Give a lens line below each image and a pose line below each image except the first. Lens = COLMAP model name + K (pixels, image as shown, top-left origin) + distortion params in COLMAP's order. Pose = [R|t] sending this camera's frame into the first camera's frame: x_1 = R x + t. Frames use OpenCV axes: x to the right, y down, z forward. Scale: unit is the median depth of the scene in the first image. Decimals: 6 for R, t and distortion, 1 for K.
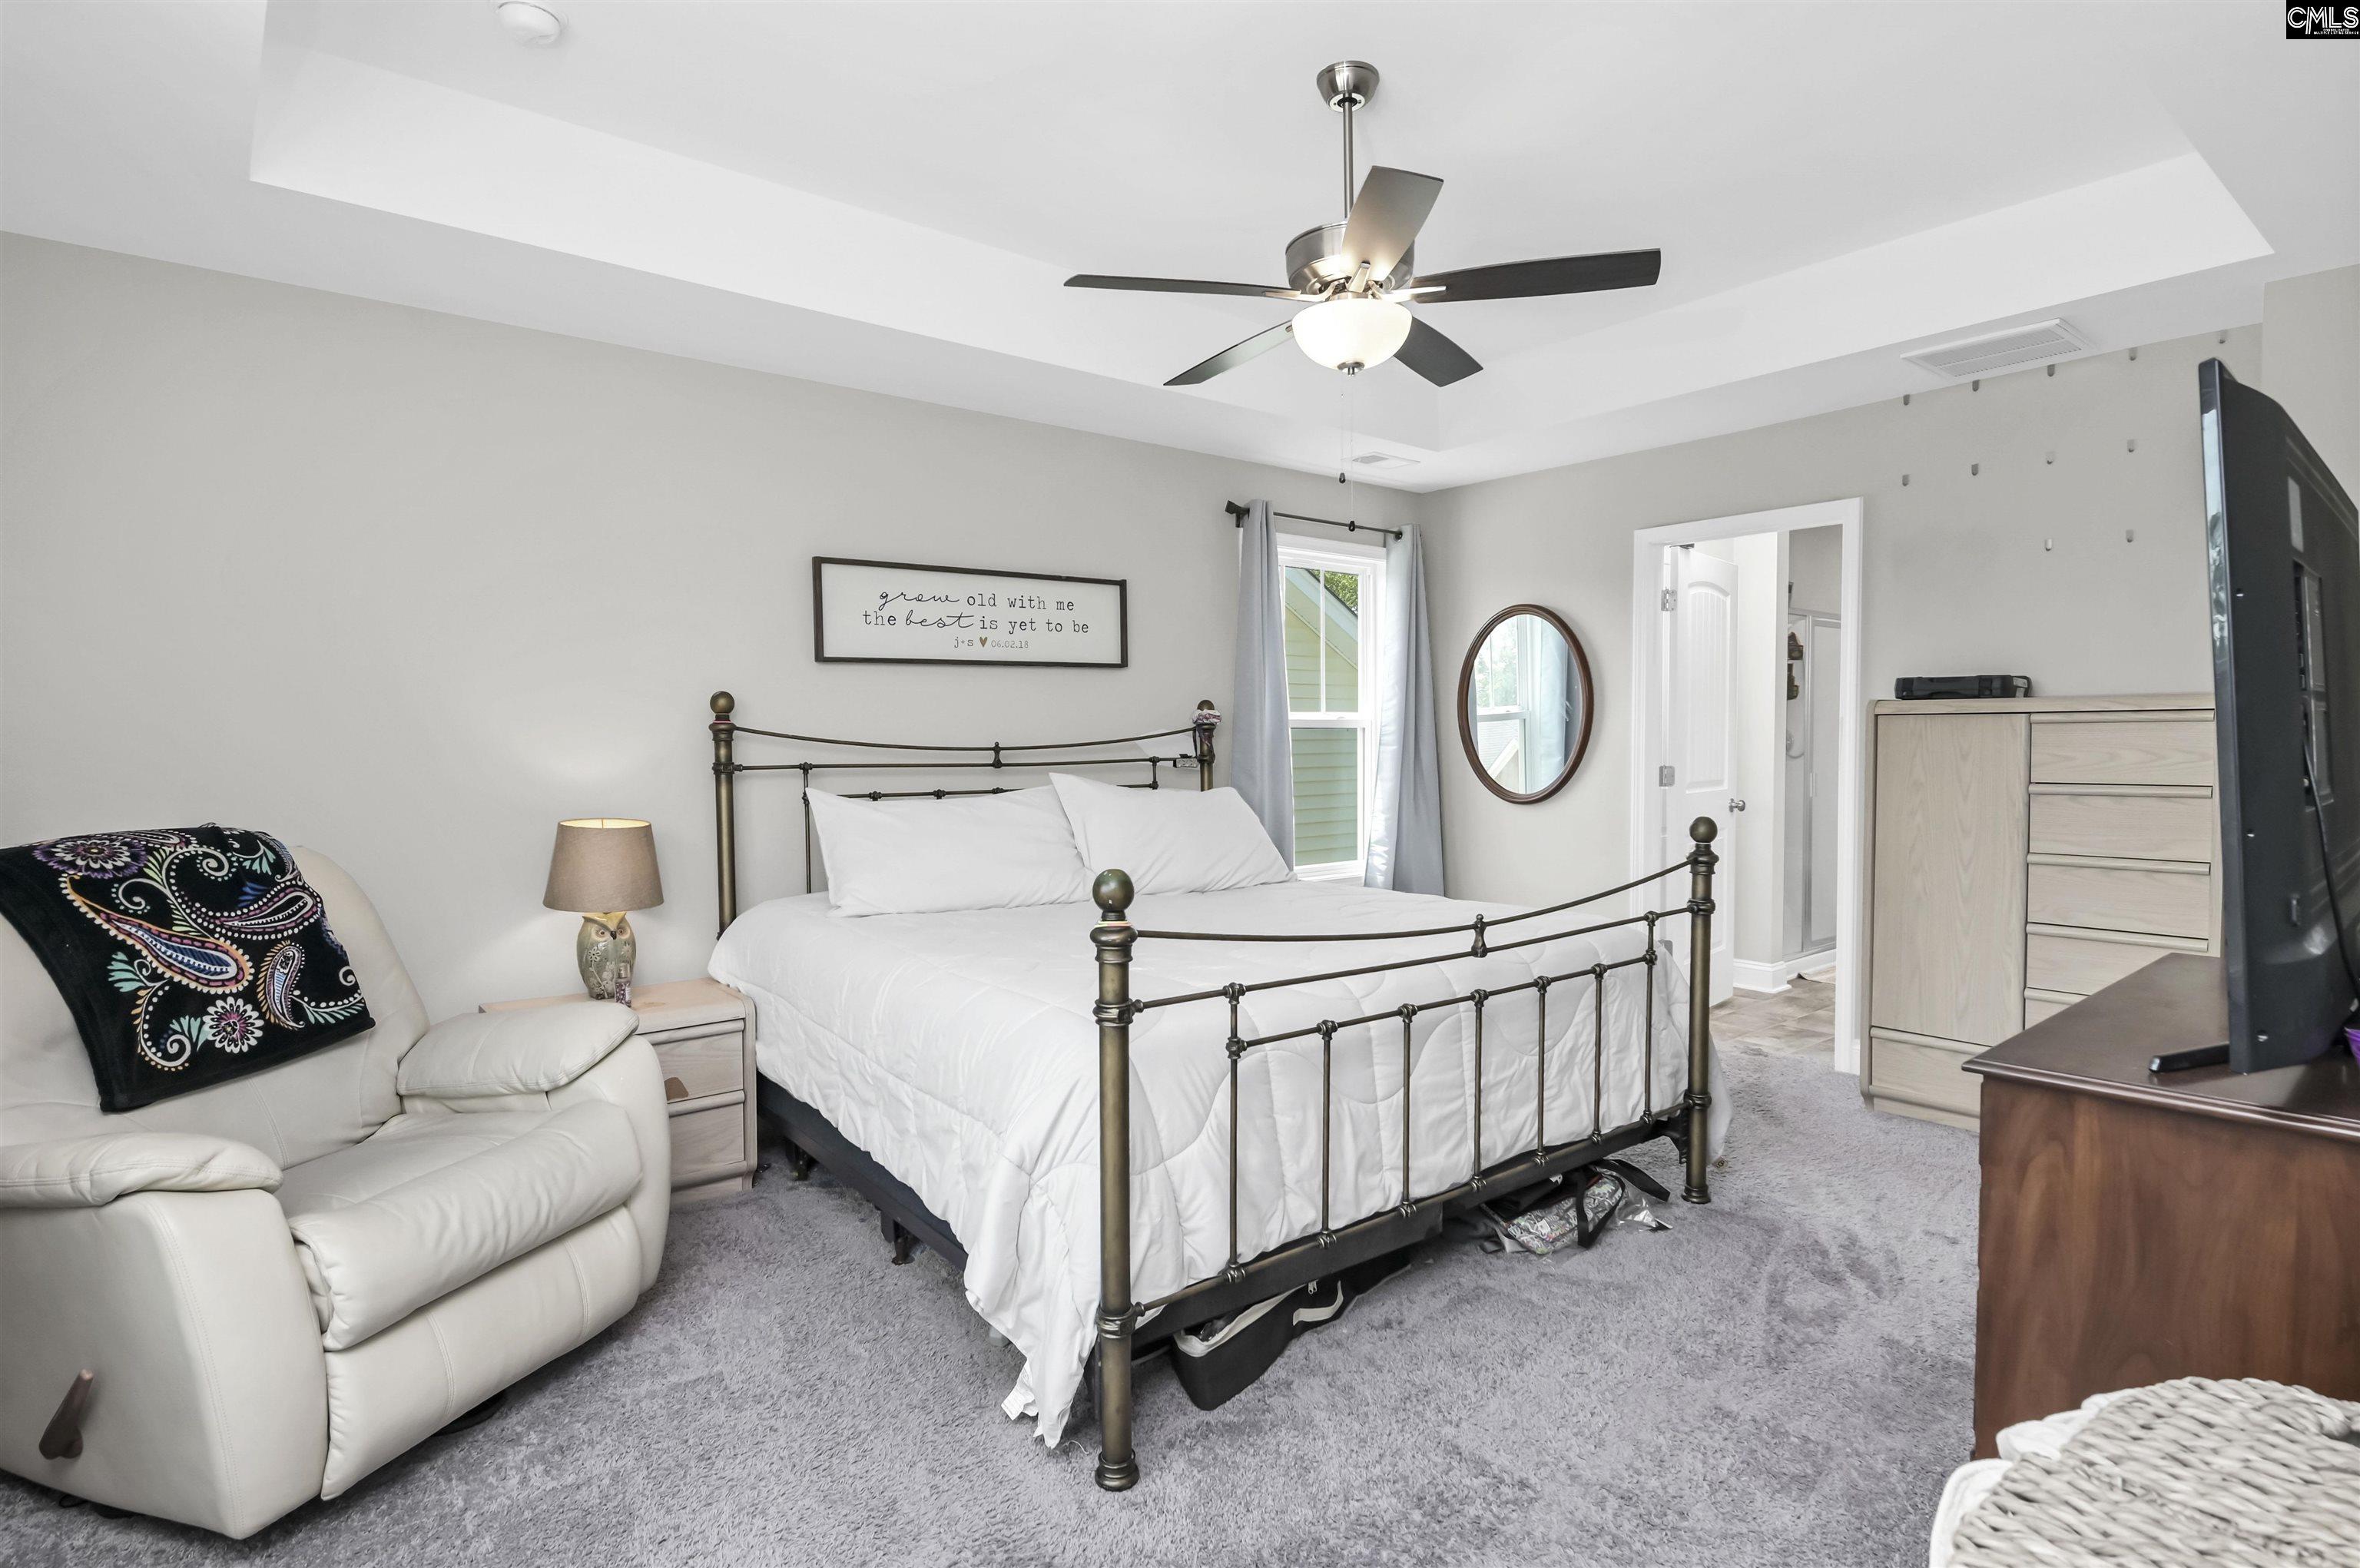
lens RADIAL K [[1175.7, 0, 1195.9], [0, 1175.7, 776.0], [0, 0, 1]] dist [0.009999, -0.009782]
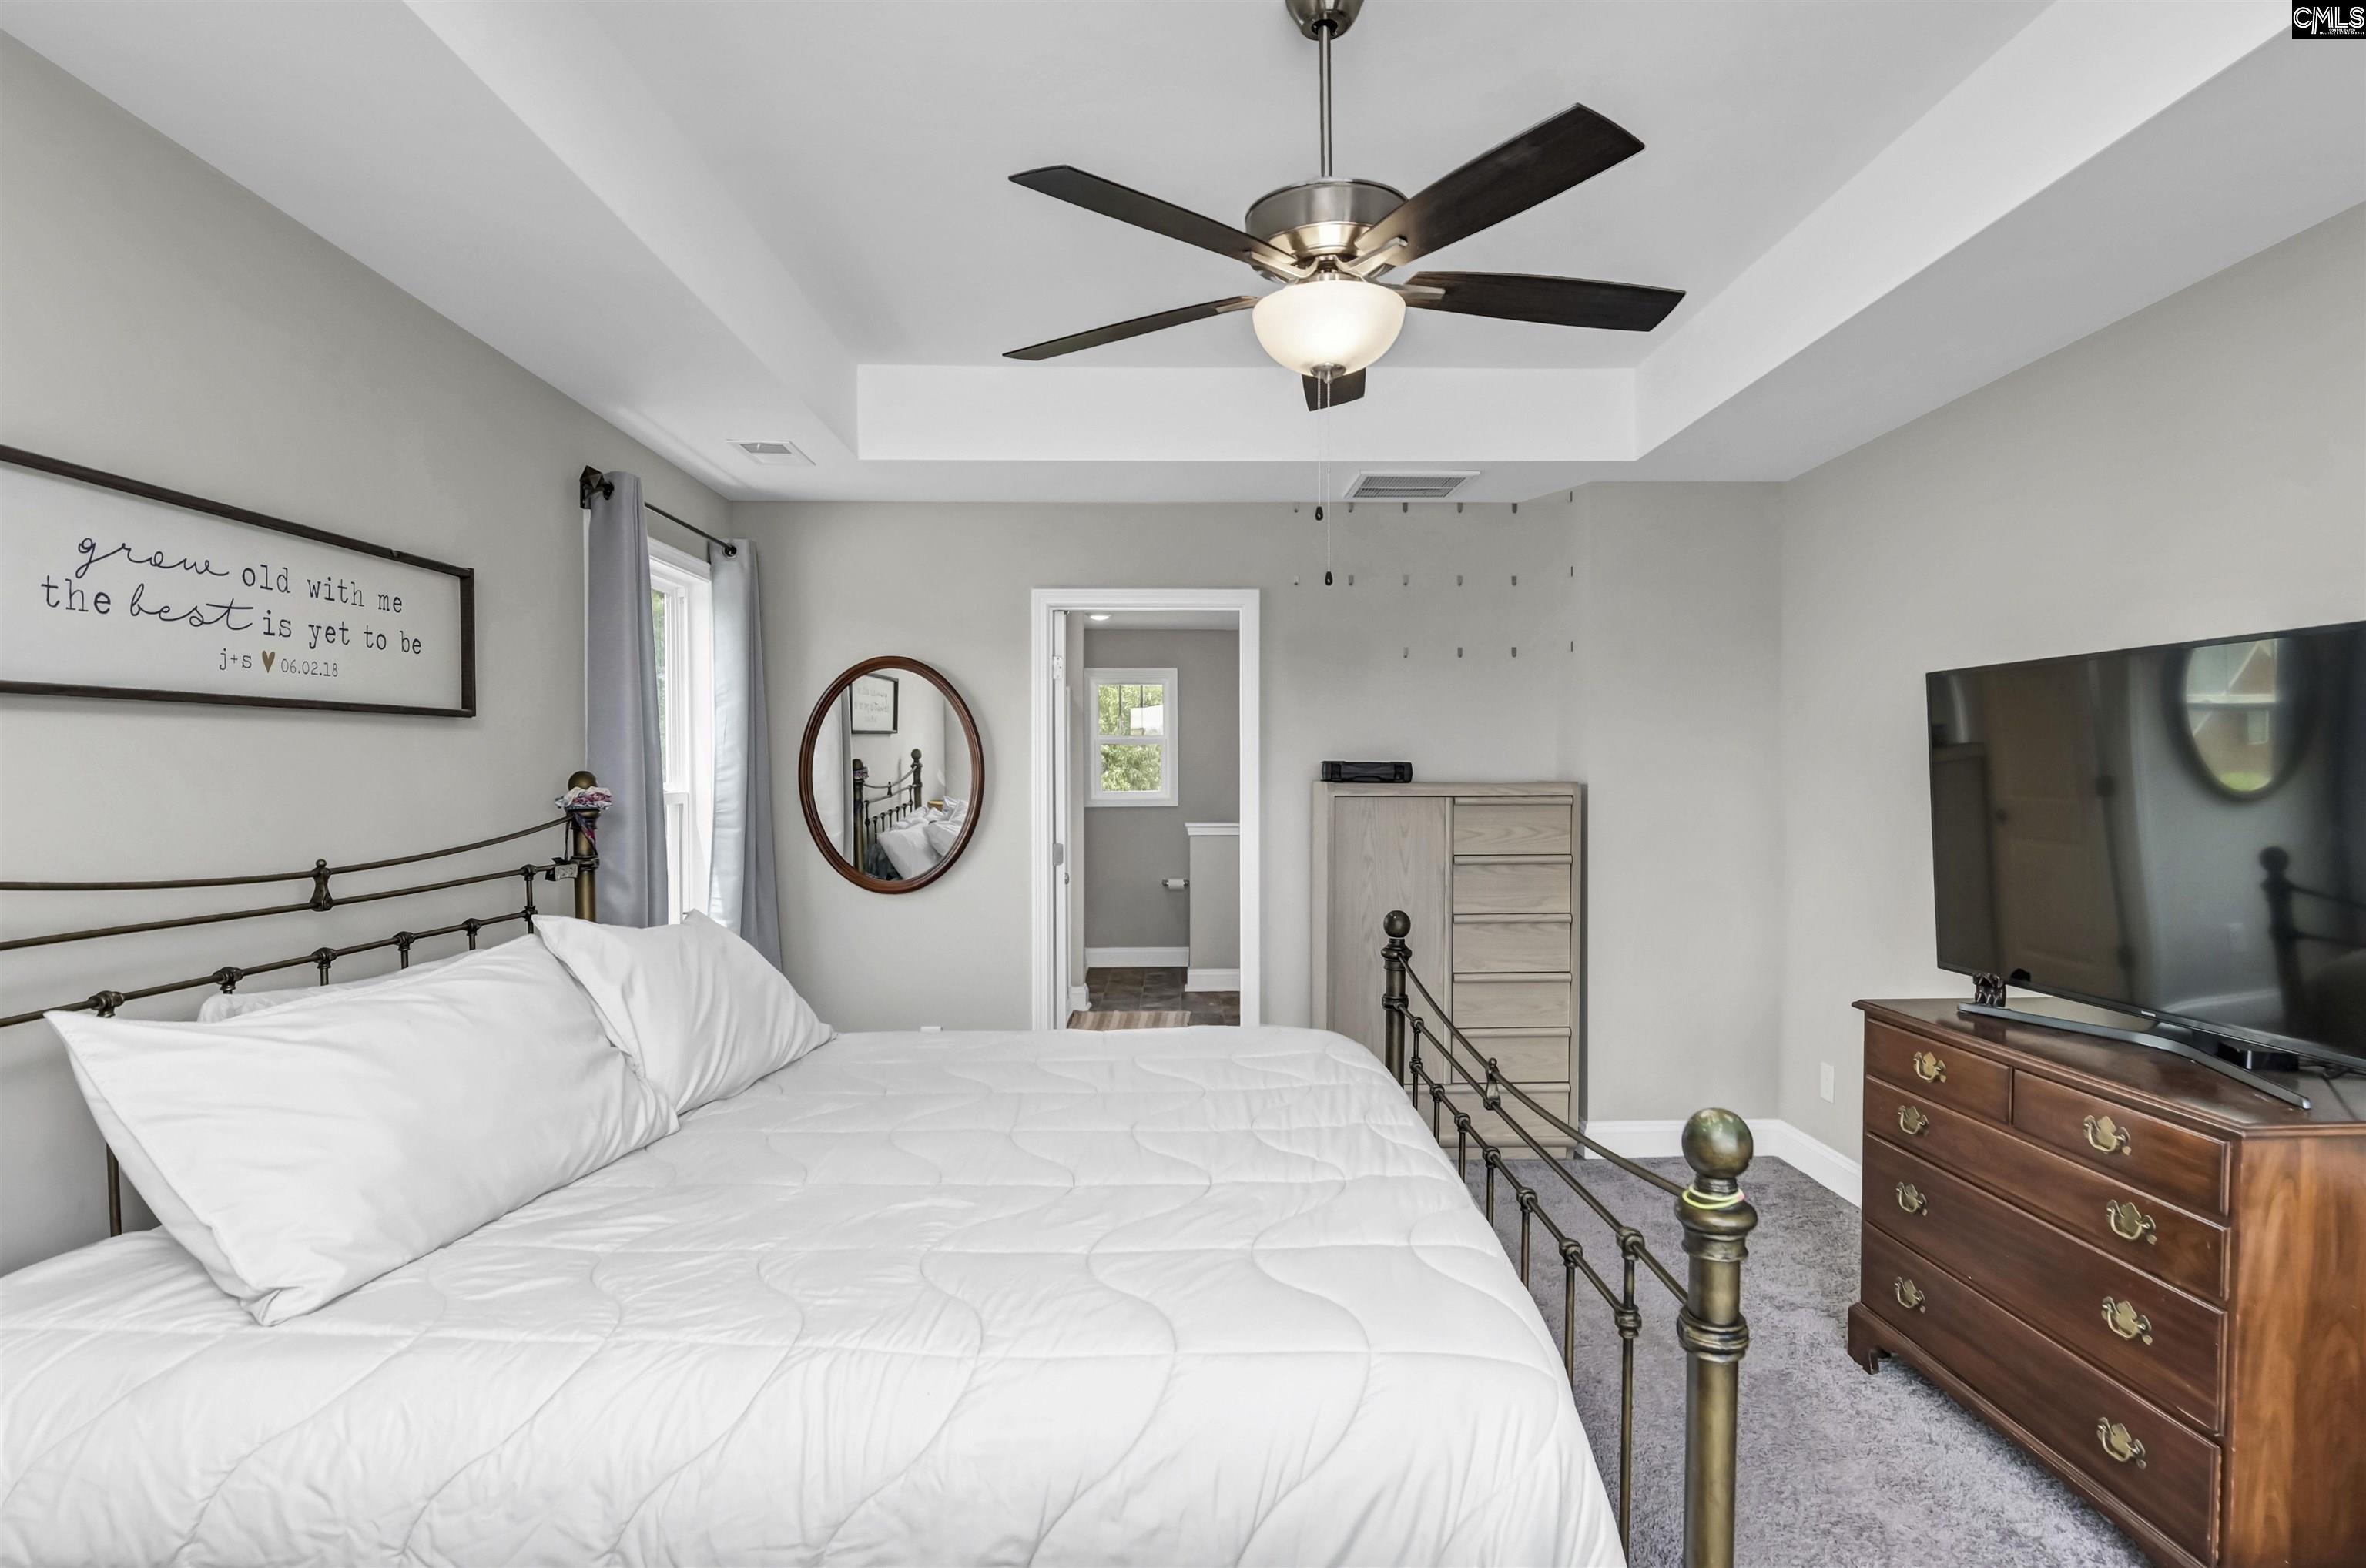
lens RADIAL K [[1227.1, 0, 1183.0], [0, 1227.1, 784.0], [0, 0, 1]] dist [0.002892, -0.009113]
pose [[0.616498, -0.002065, 0.787354, -0.357564], [0.025303, 0.999532, -0.017190, -0.043169], [-0.786950, 0.030520, 0.616262, 0.376513]]
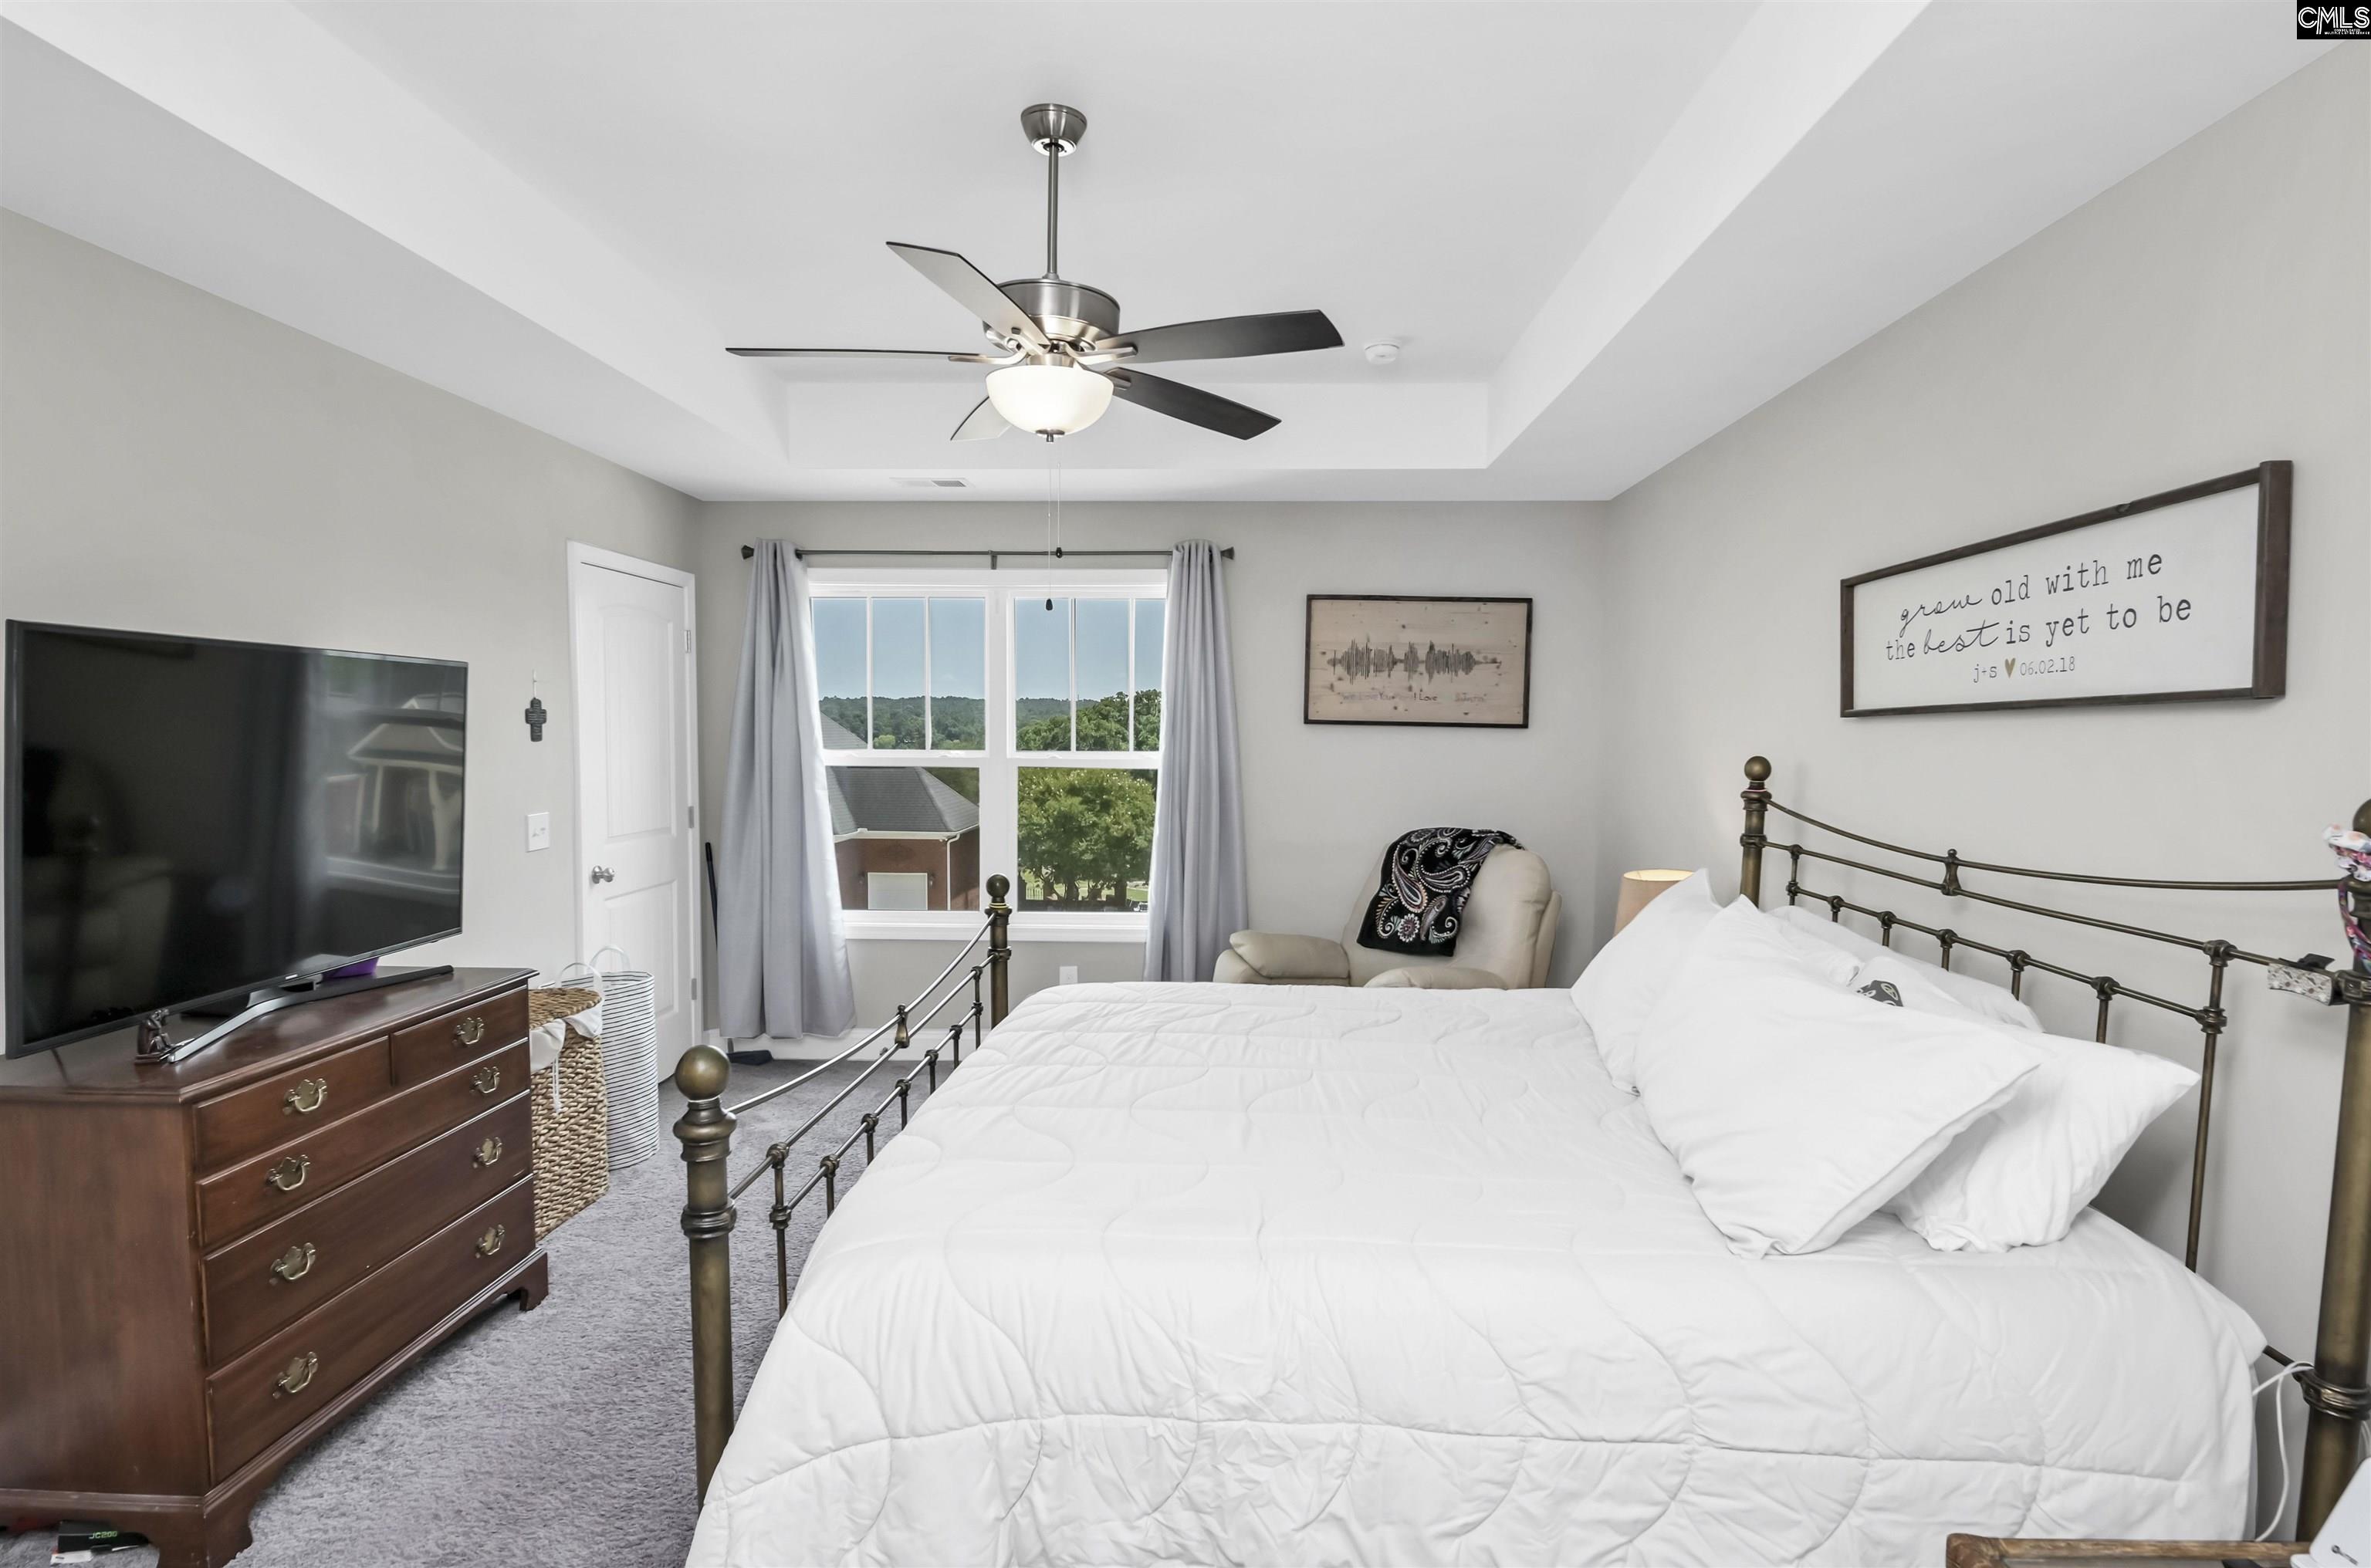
lens RADIAL K [[1181.0, 0, 1201.5], [0, 1181.0, 776.0], [0, 0, 1]] dist [0.009999, -0.009782]
pose [[-0.651891, 0.031628, -0.757653, 0.489977], [-0.031722, 0.997118, 0.068918, -0.091181], [0.757649, 0.068961, -0.649009, 1.092330]]
